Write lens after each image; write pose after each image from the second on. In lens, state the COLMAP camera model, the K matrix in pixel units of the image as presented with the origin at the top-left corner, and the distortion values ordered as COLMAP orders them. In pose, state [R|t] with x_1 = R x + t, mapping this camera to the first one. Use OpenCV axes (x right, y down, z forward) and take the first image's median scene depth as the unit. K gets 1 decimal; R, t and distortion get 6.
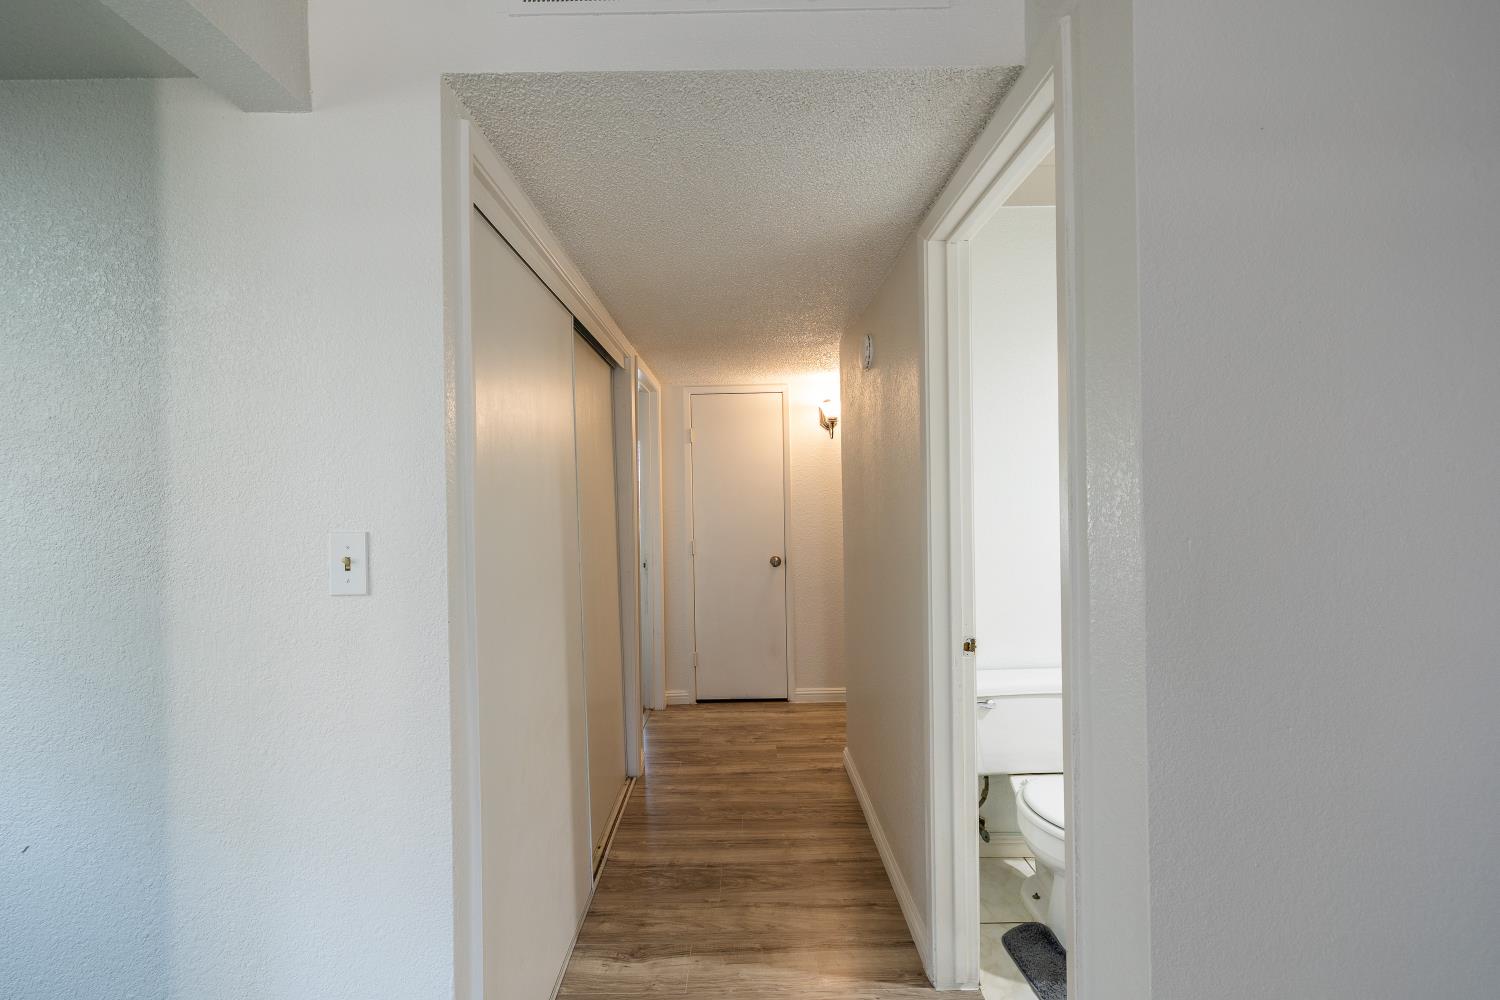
lens RADIAL K [[632.9, 0, 746.2], [0, 632.9, 501.6], [0, 0, 1]] dist [-0.000134, 0.000711]
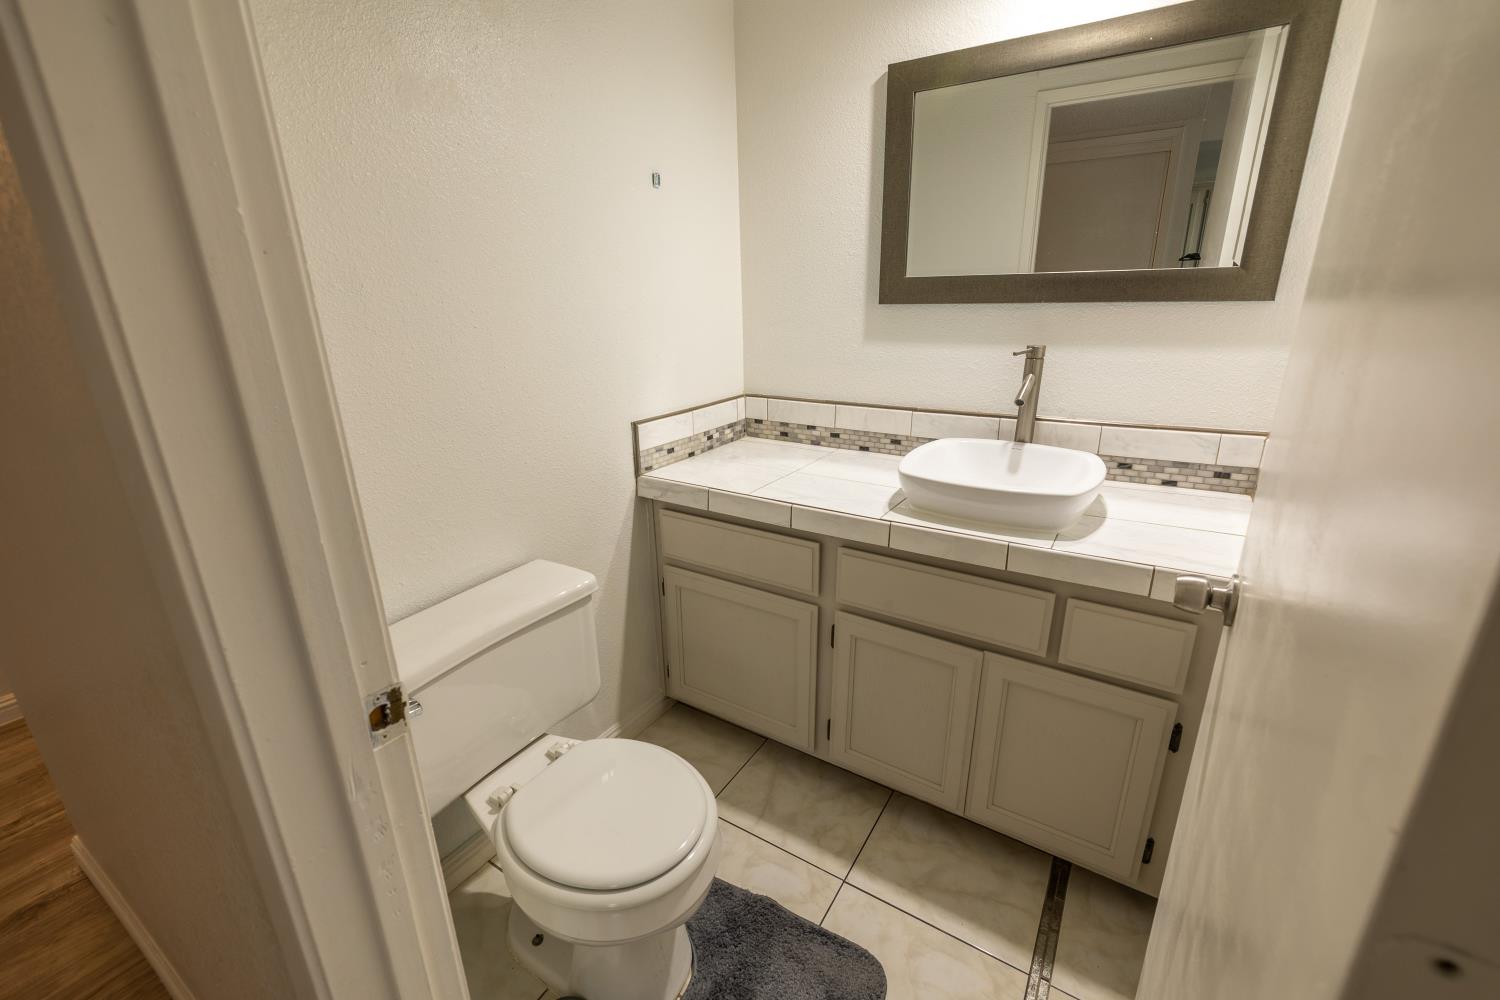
lens RADIAL K [[632.9, 0, 743.4], [0, 632.9, 500.1], [0, 0, 1]] dist [-0.000134, 0.000711]
pose [[0.548874, -0.257759, 0.795171, 0.188454], [0.004419, 0.952152, 0.305594, 0.010629], [-0.835893, -0.164219, 0.523751, 0.592326]]
